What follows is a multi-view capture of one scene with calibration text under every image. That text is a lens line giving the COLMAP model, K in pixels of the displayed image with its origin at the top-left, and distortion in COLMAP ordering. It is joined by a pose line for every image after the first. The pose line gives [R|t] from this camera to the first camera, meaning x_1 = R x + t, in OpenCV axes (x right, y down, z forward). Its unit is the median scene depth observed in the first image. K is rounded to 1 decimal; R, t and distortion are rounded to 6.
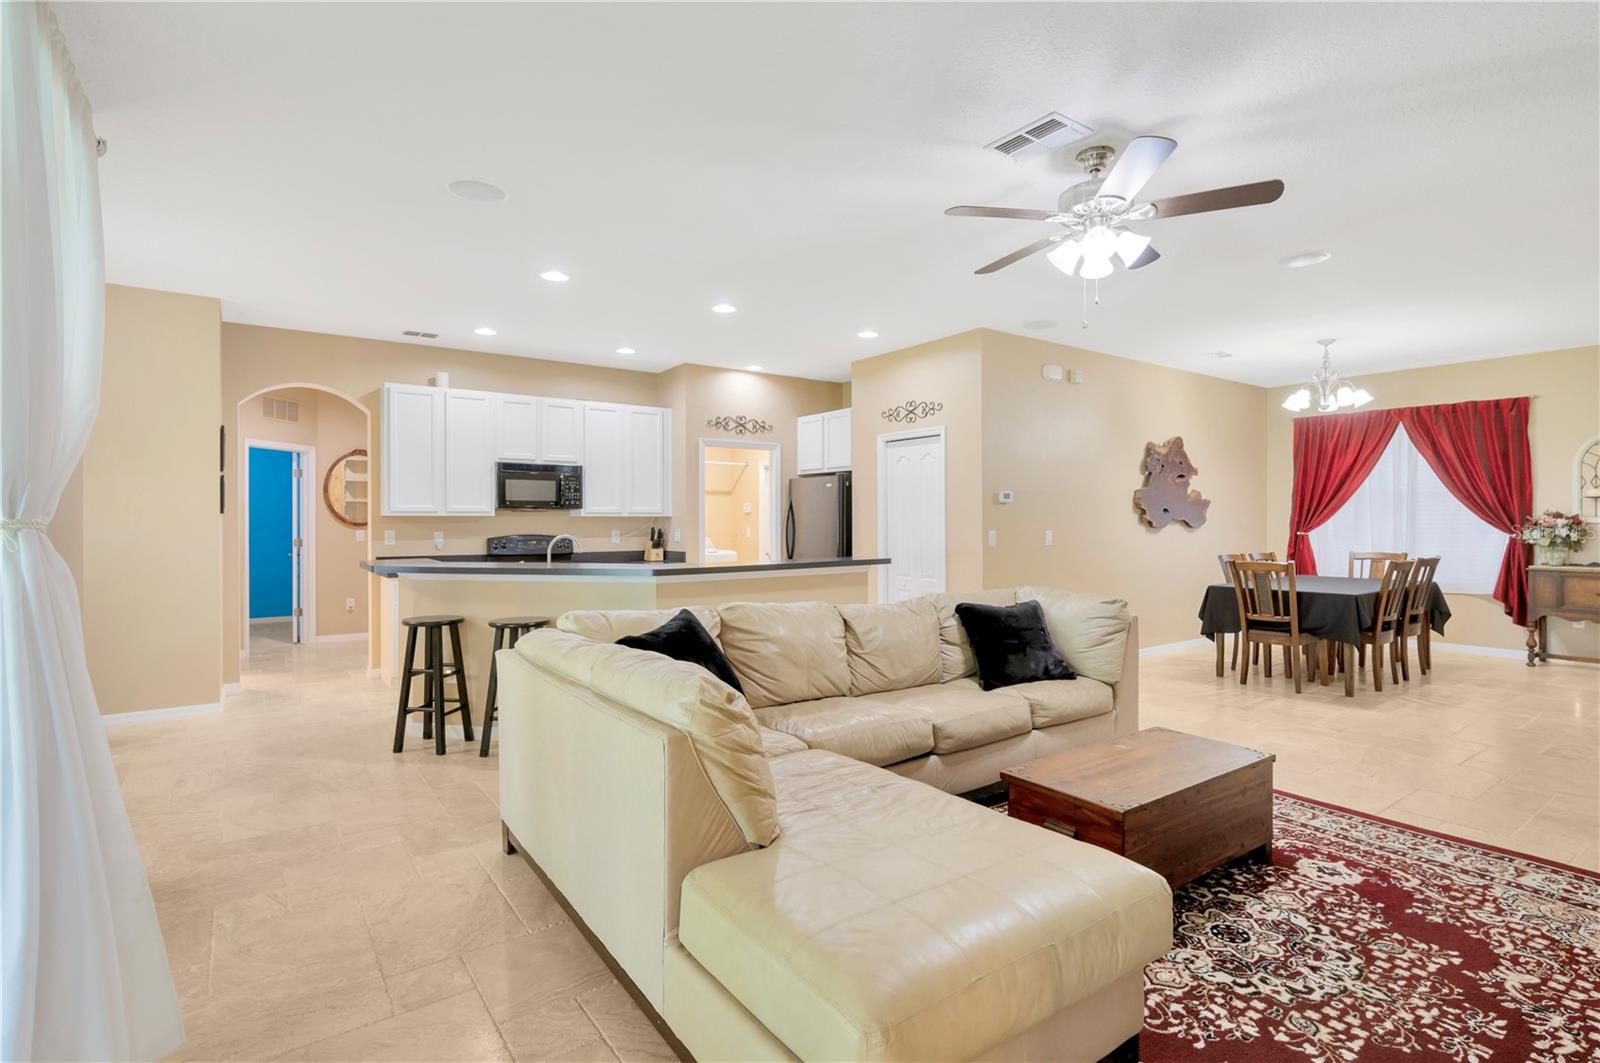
lens RADIAL K [[769.7, 0, 802.4], [0, 769.7, 523.6], [0, 0, 1]] dist [-0.002162, -0.001694]
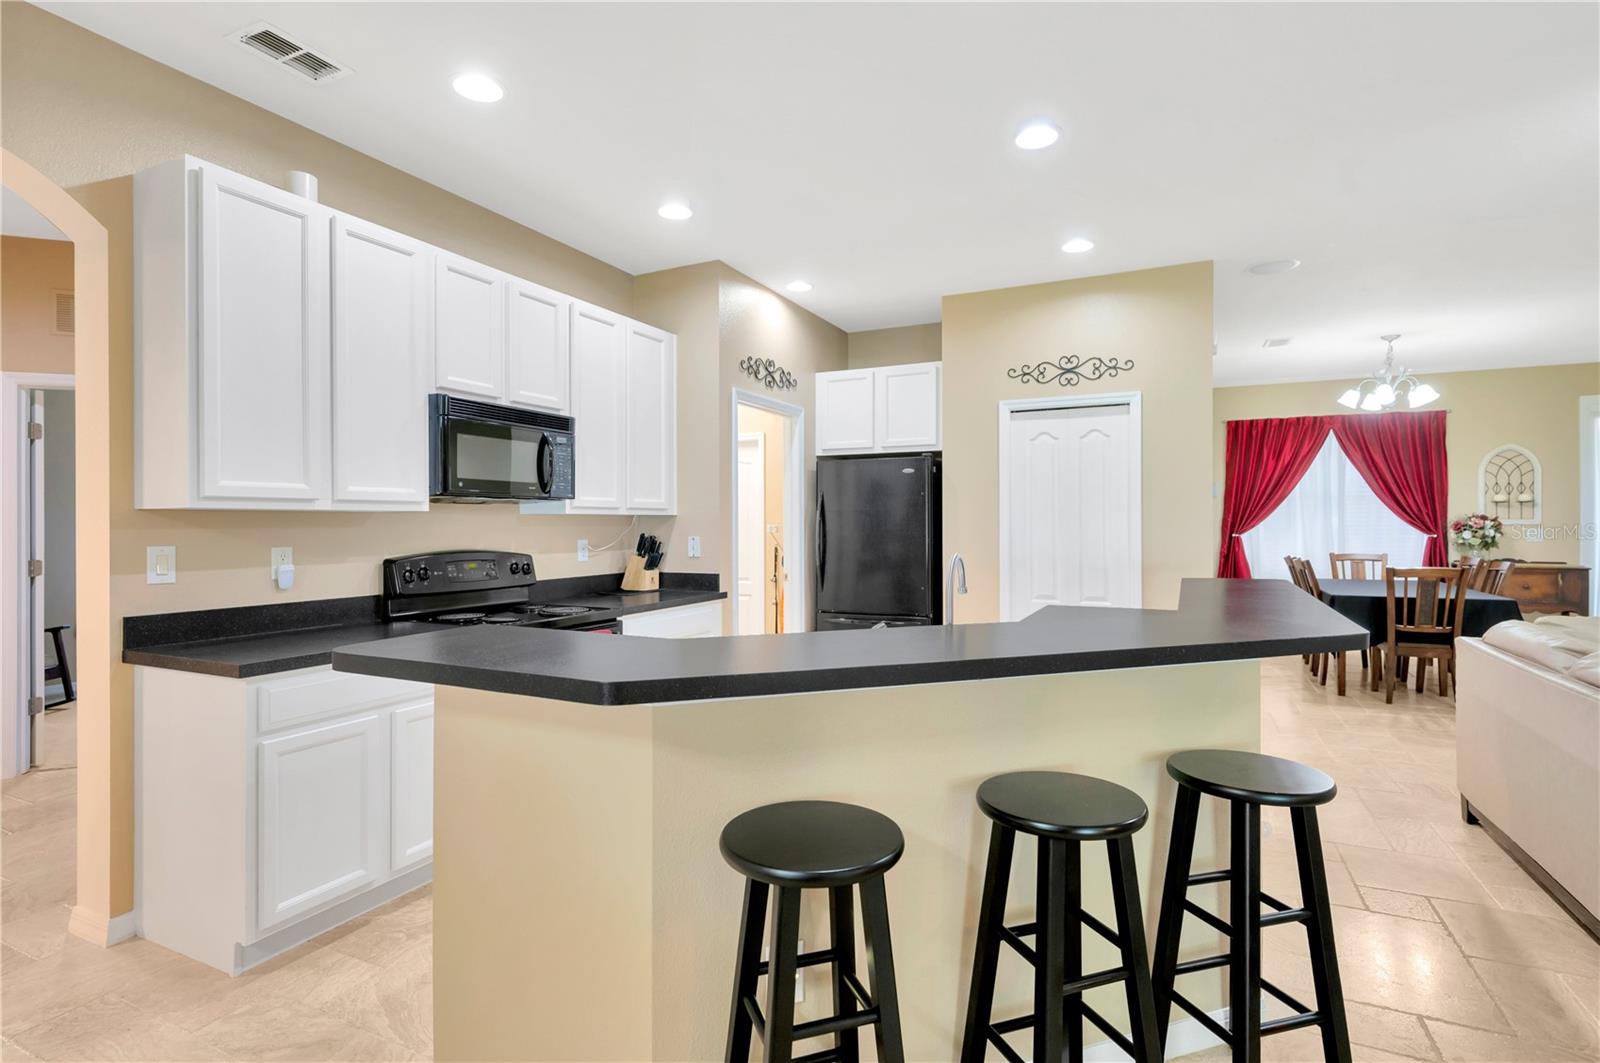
lens RADIAL K [[769.7, 0, 812.2], [0, 769.7, 532.1], [0, 0, 1]] dist [-0.002162, -0.001694]
pose [[0.881193, -0.005417, 0.472725, -0.429515], [0.002289, 0.999972, 0.007191, 0.000002], [-0.472751, -0.005254, 0.881180, 0.498703]]
